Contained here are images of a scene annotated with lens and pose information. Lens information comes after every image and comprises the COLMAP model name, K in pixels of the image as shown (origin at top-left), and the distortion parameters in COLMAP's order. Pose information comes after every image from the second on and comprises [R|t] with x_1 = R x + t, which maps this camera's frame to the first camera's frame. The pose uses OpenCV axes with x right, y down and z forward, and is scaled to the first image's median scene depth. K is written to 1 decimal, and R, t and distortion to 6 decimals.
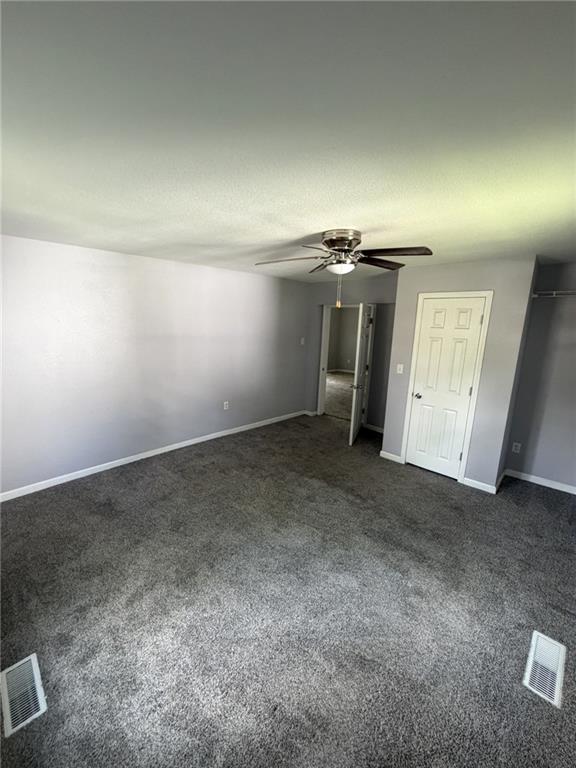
lens RADIAL K [[305.9, 0, 287.5], [0, 305.9, 382.7], [0, 0, 1]] dist [-0.000680, 0.000137]
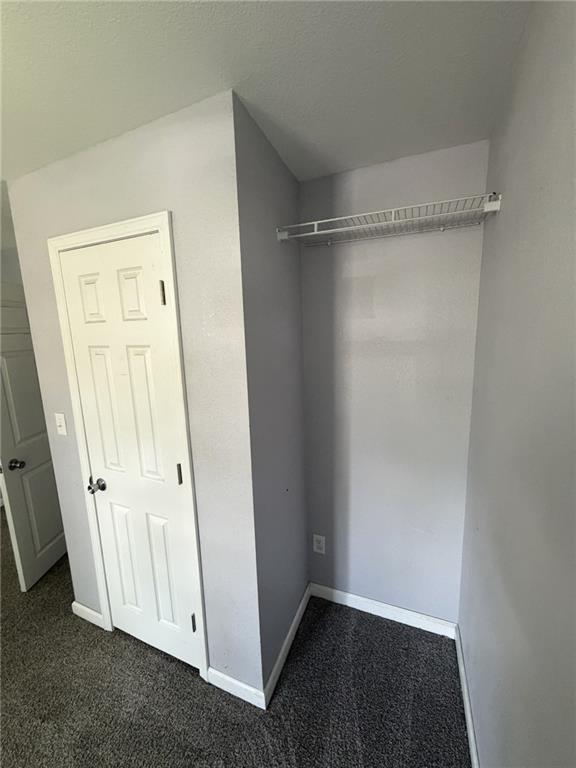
lens RADIAL K [[305.9, 0, 287.3], [0, 305.9, 385.2], [0, 0, 1]] dist [-0.000680, 0.000137]
pose [[0.933623, -0.115005, 0.339298, 0.563577], [0.125217, 0.992095, -0.008282, -0.059963], [-0.335663, 0.050218, 0.940643, 0.525805]]
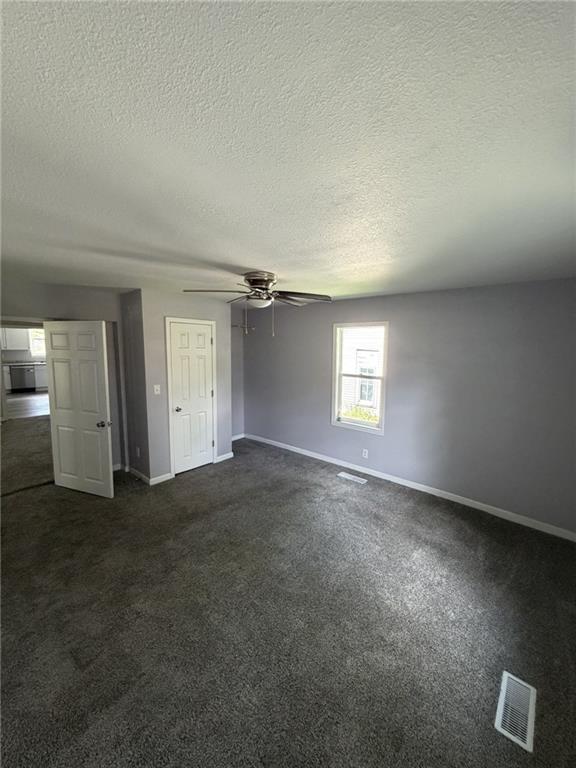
lens RADIAL K [[305.9, 0, 286.3], [0, 305.9, 383.2], [0, 0, 1]] dist [-0.000680, 0.000137]
pose [[-0.048508, -0.151184, 0.987315, -0.689420], [0.181096, 0.970764, 0.157547, -0.157604], [-0.982268, 0.186442, -0.019711, 0.644680]]
